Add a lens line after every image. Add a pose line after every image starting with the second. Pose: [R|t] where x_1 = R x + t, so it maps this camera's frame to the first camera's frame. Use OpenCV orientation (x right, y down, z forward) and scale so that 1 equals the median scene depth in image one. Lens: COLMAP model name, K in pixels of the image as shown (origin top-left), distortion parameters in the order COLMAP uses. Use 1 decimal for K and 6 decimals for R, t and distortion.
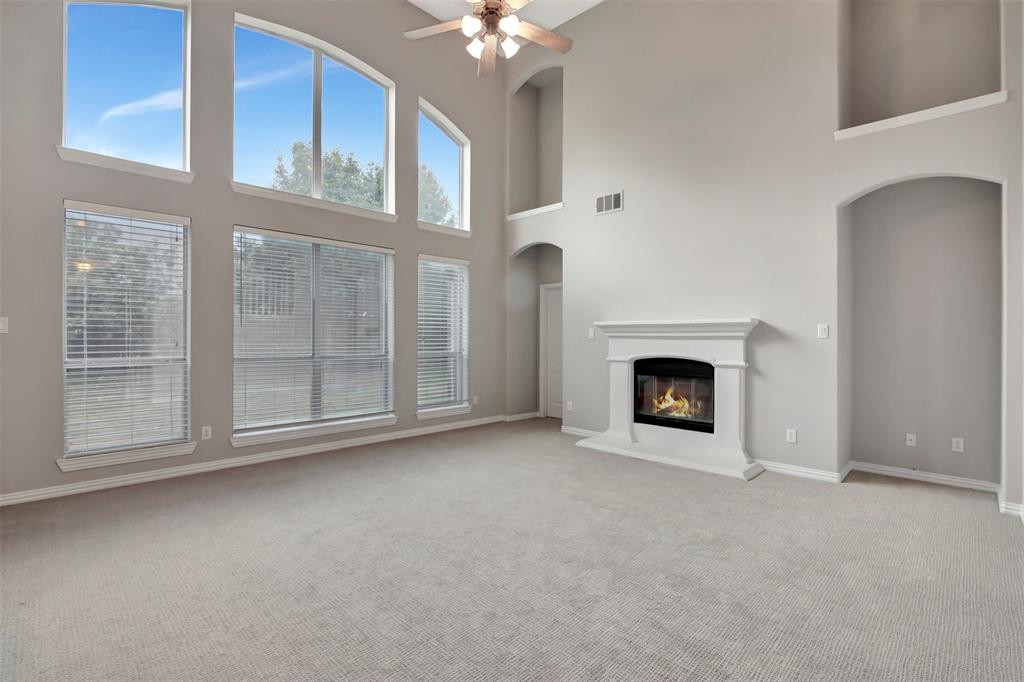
lens RADIAL K [[472.8, 0, 495.3], [0, 472.8, 340.2], [0, 0, 1]] dist [-0.022586, 0.001560]
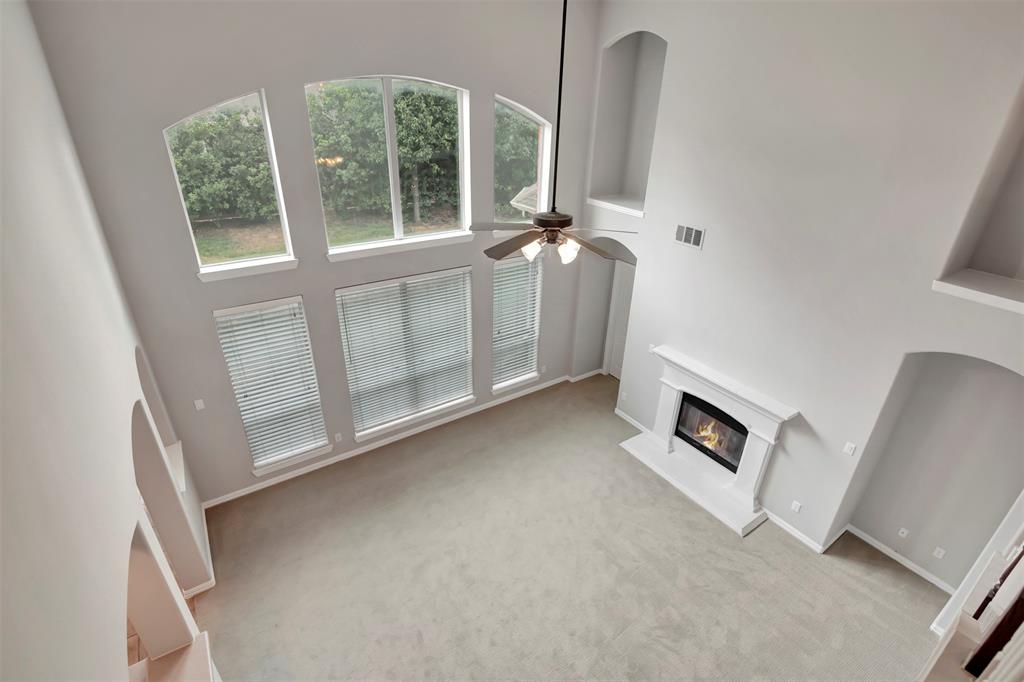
lens RADIAL K [[472.8, 0, 490.3], [0, 472.8, 349.9], [0, 0, 1]] dist [-0.022586, 0.001560]
pose [[0.980272, 0.088673, -0.176646, 0.037324], [-0.002602, 0.899430, 0.437058, -0.525520], [0.197636, -0.427976, 0.881916, -0.021156]]
